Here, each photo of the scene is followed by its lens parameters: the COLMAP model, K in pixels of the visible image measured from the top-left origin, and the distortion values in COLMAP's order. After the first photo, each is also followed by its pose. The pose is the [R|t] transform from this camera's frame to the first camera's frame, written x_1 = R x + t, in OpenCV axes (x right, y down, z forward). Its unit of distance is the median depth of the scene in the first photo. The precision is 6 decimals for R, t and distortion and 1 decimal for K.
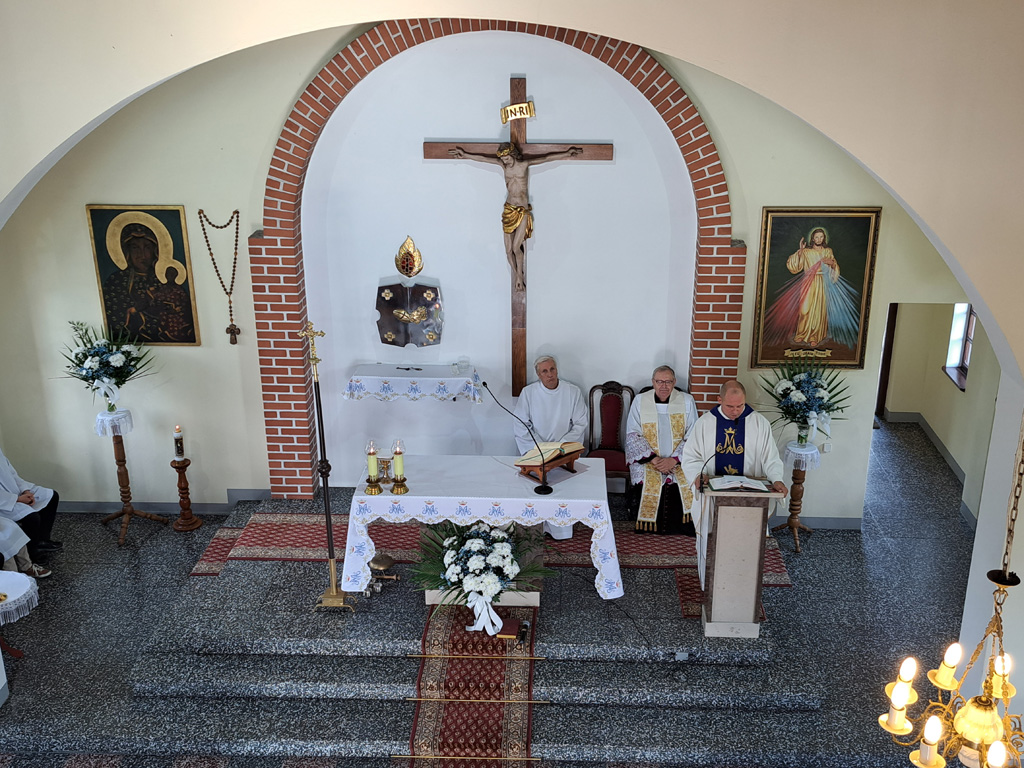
lens RADIAL K [[1137.8, 0, 535.2], [0, 1137.8, 384.7], [0, 0, 1]] dist [0.158855, -0.339955]
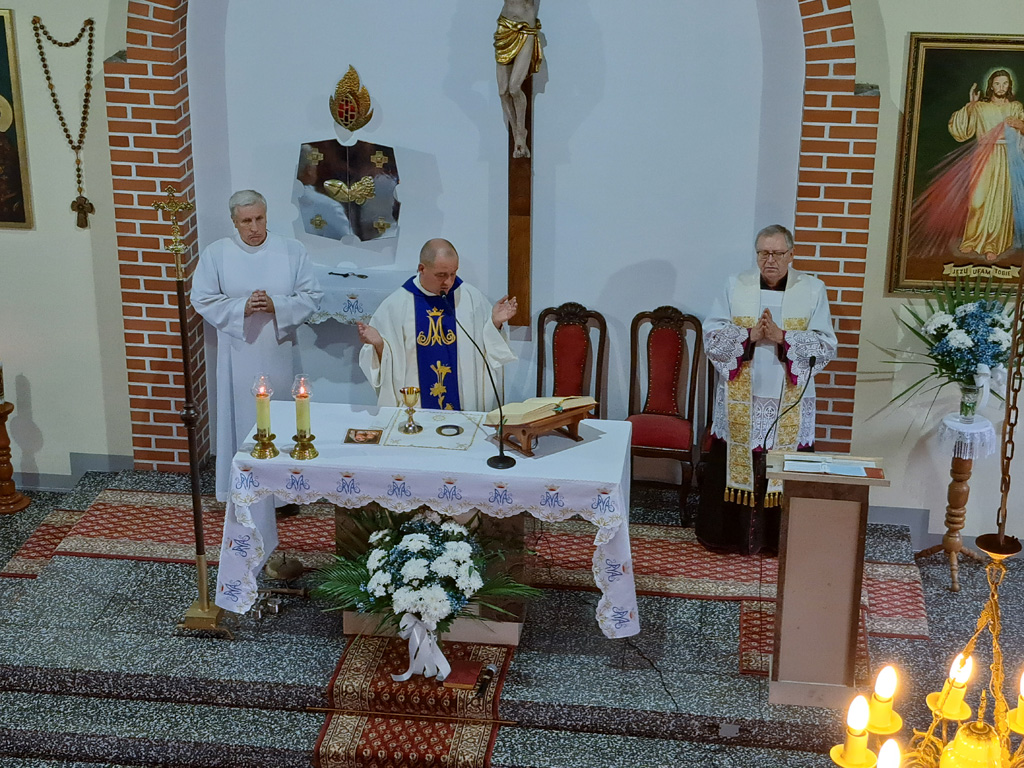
lens RADIAL K [[1898.5, 0, 526.9], [0, 1898.5, 367.8], [0, 0, 1]] dist [0.360048, -1.972018]
pose [[0.995799, 0.038692, -0.082987, 0.084777], [-0.037867, 0.999217, 0.011492, 0.023261], [0.083367, -0.008301, 0.996484, -0.063711]]
